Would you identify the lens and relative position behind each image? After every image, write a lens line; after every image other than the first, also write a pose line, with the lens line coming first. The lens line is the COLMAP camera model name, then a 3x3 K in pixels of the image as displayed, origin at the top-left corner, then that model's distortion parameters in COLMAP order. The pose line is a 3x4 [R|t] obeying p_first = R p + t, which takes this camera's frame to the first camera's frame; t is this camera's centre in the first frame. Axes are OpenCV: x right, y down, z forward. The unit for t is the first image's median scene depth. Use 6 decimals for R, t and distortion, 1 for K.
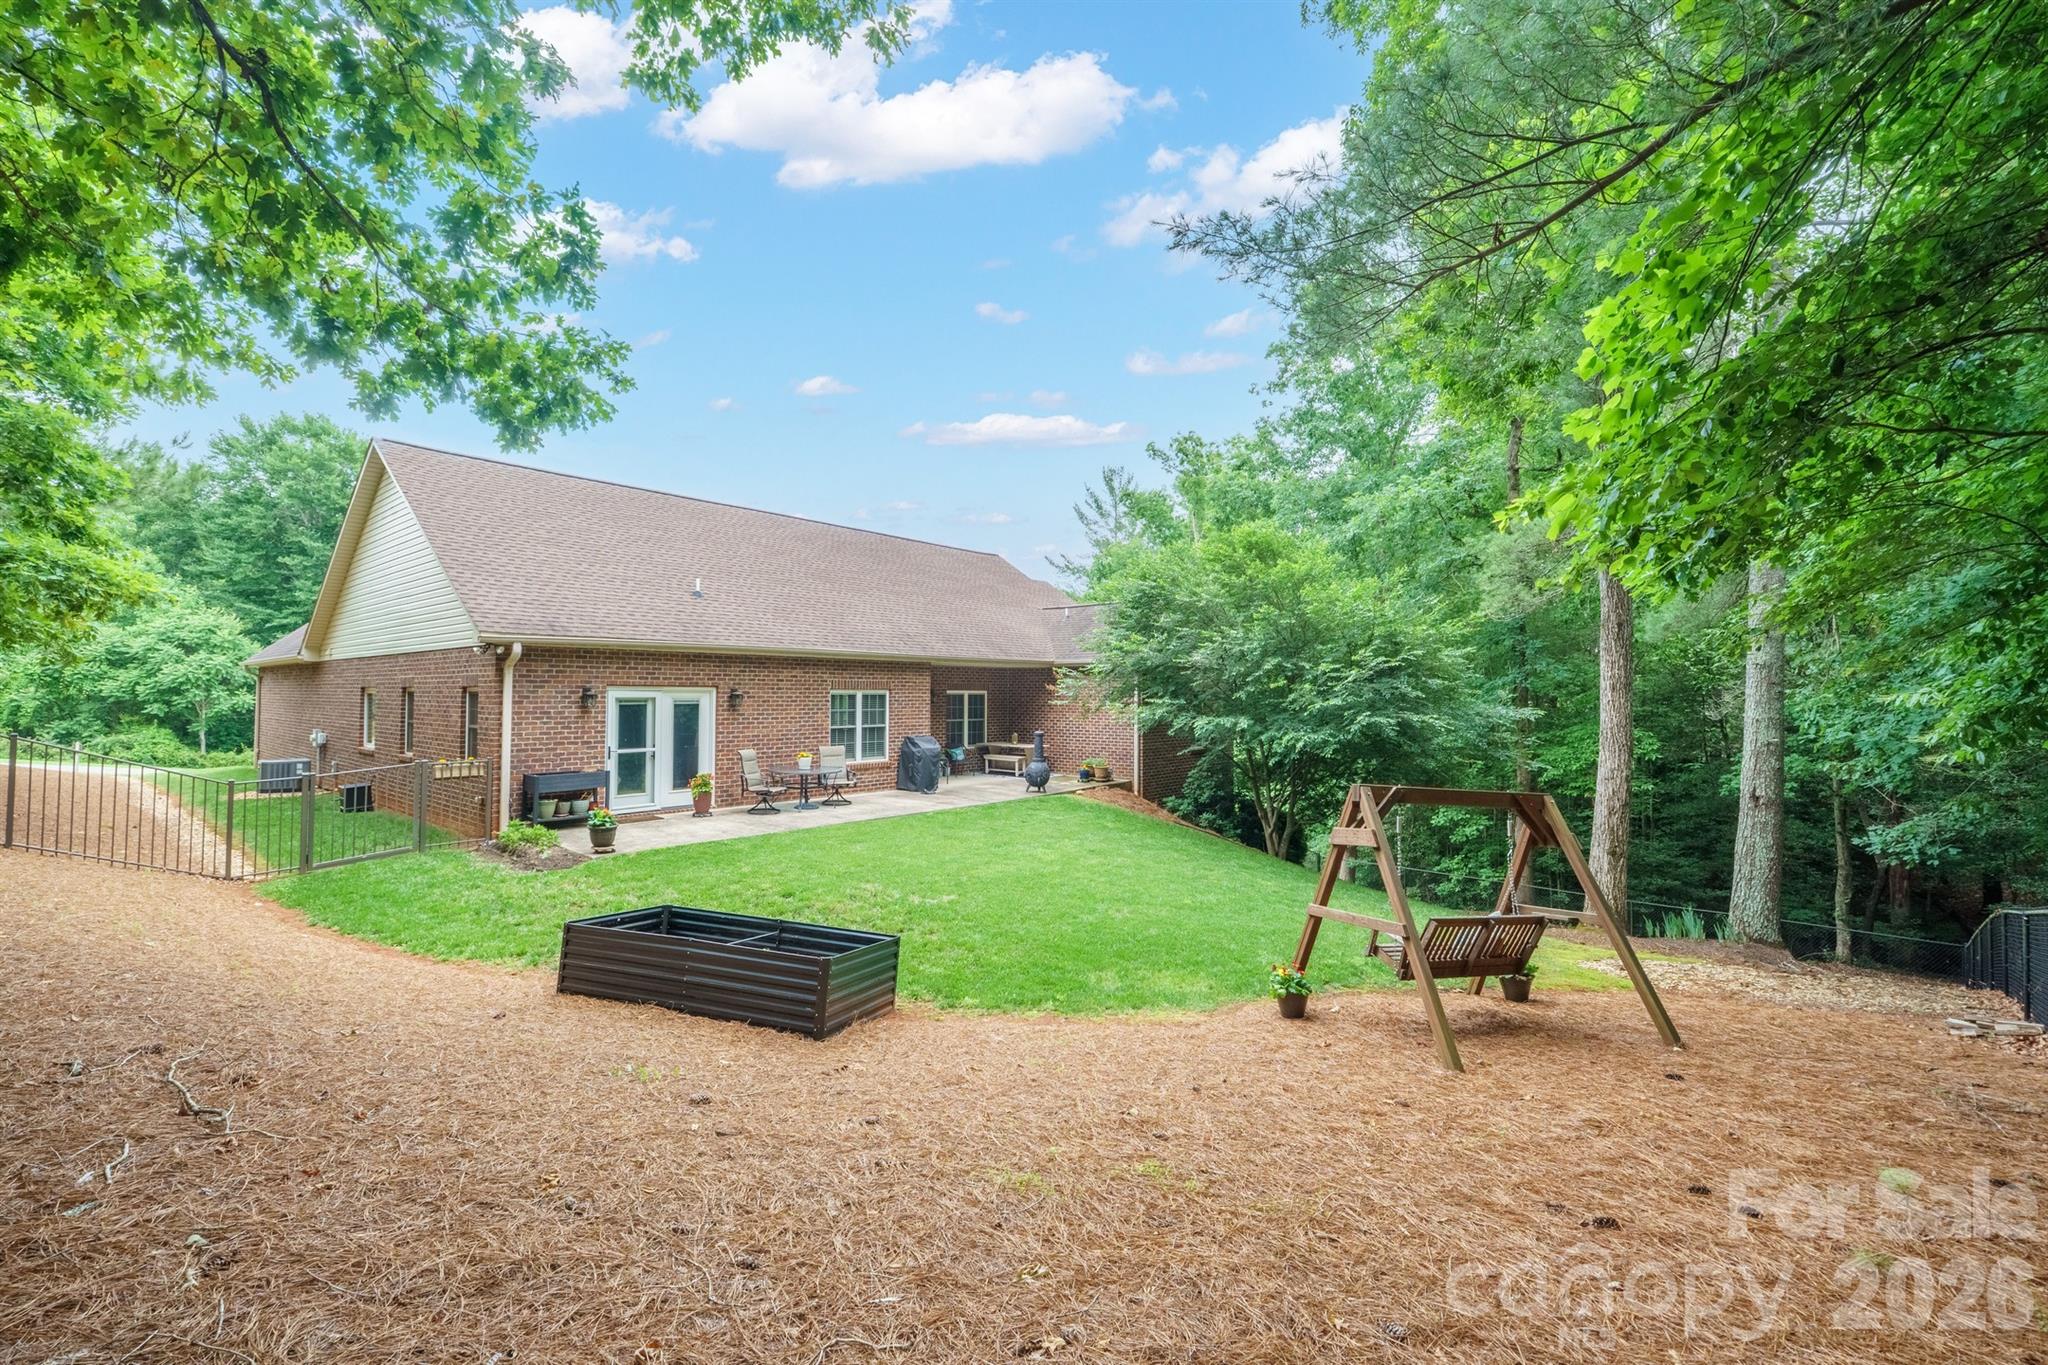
lens RADIAL K [[858.9, 0, 1030.4], [0, 858.9, 677.5], [0, 0, 1]] dist [0.002982, -0.006371]
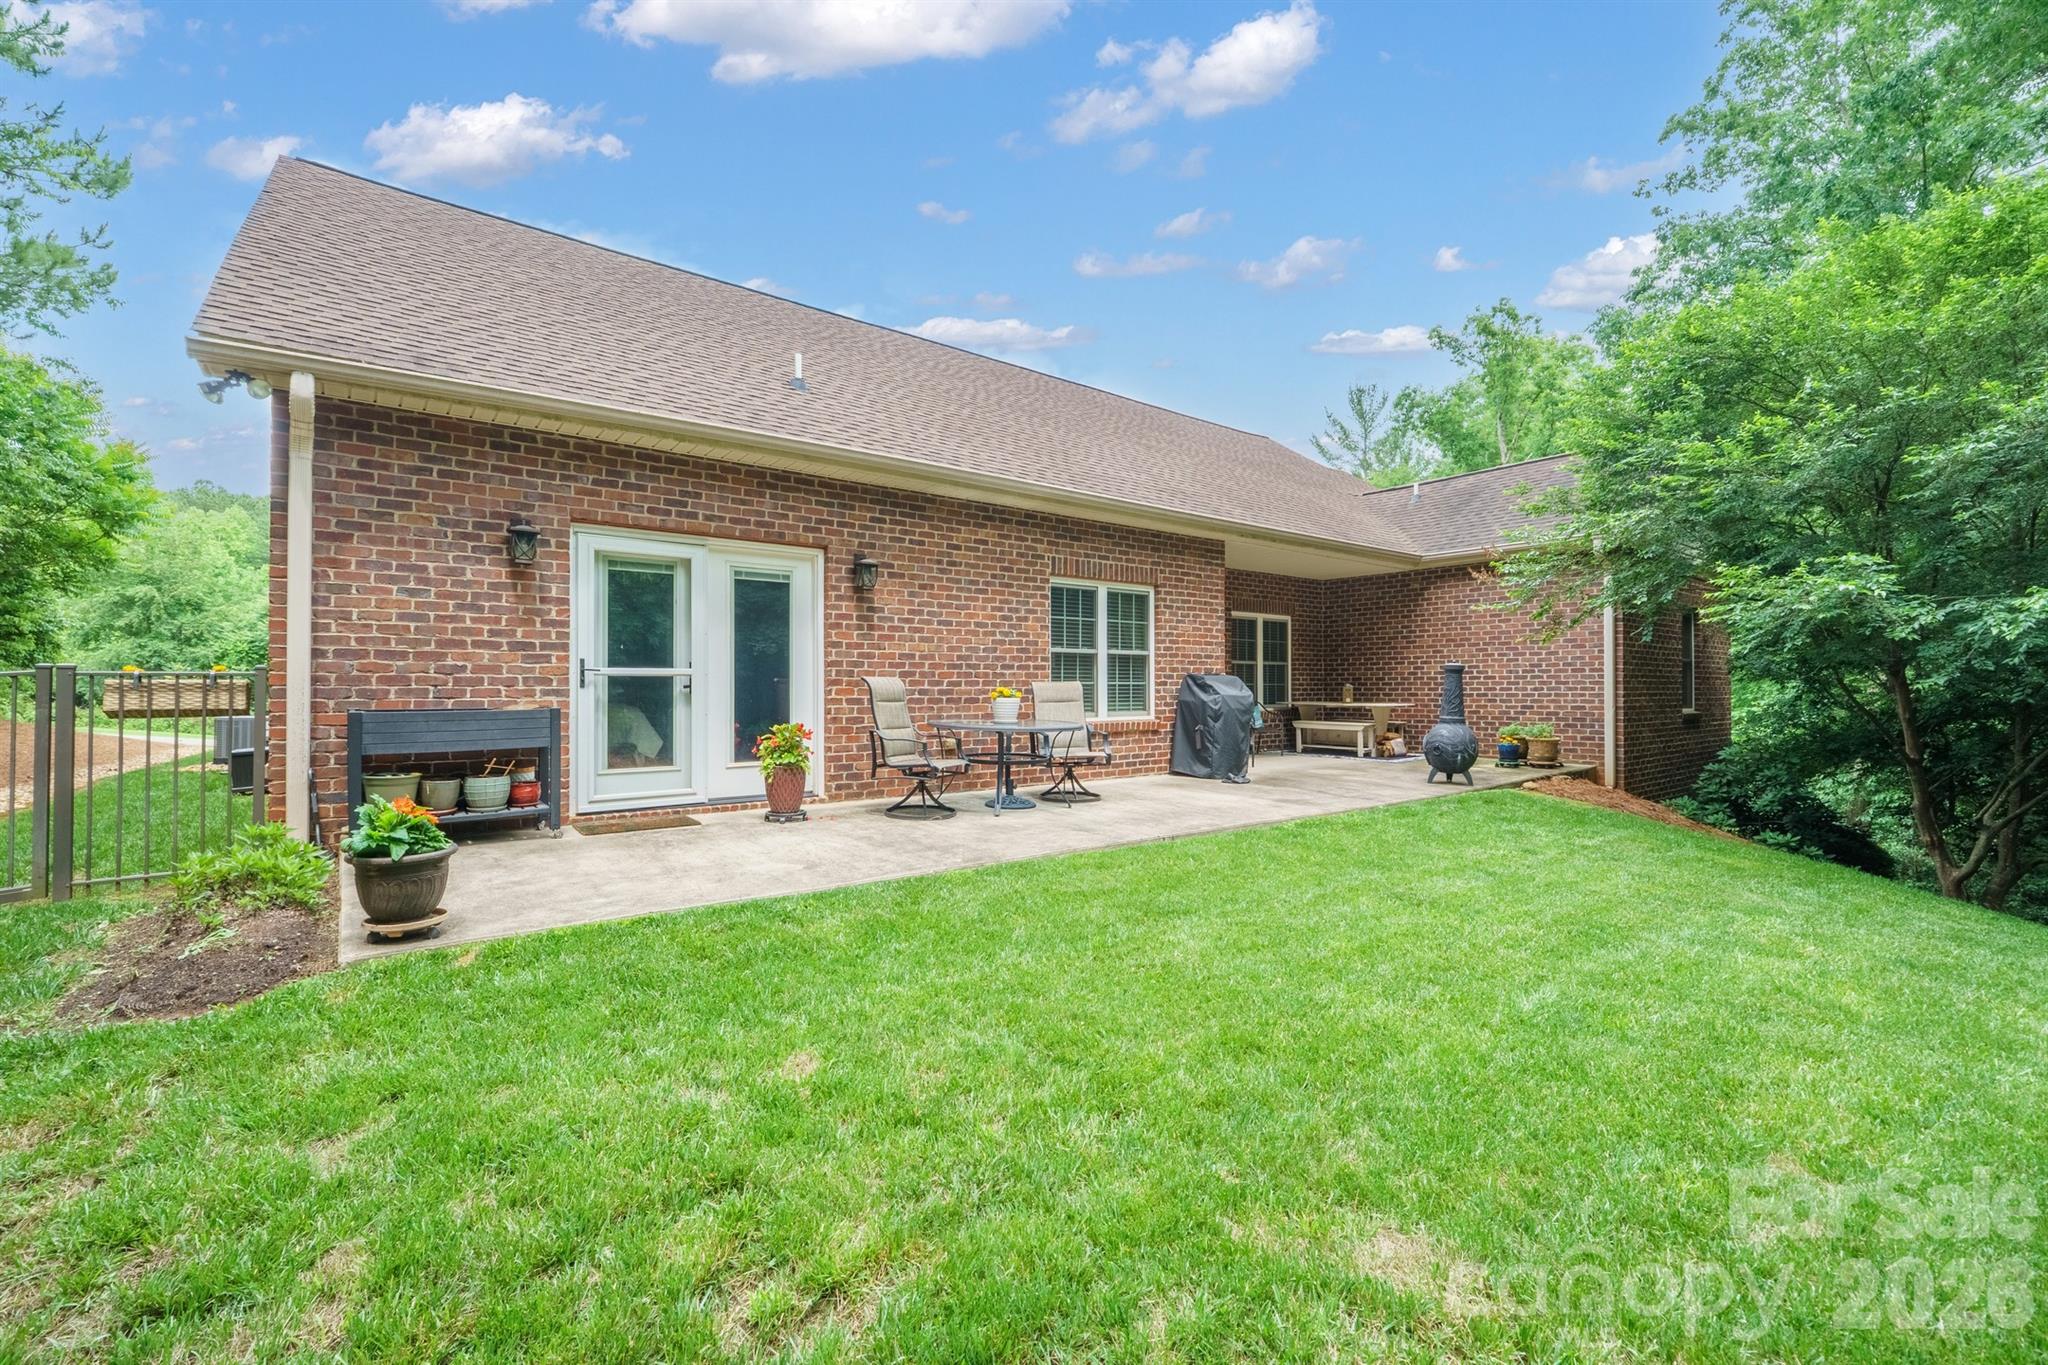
lens RADIAL K [[972.7, 0, 1024.0], [0, 972.7, 682.5], [0, 0, 1]] dist [-0.003244, -0.000313]
pose [[0.975061, -0.004617, -0.221888, -0.127751], [0.010194, 0.999660, 0.023995, 0.067858], [0.221702, -0.025658, 0.974777, 0.459199]]
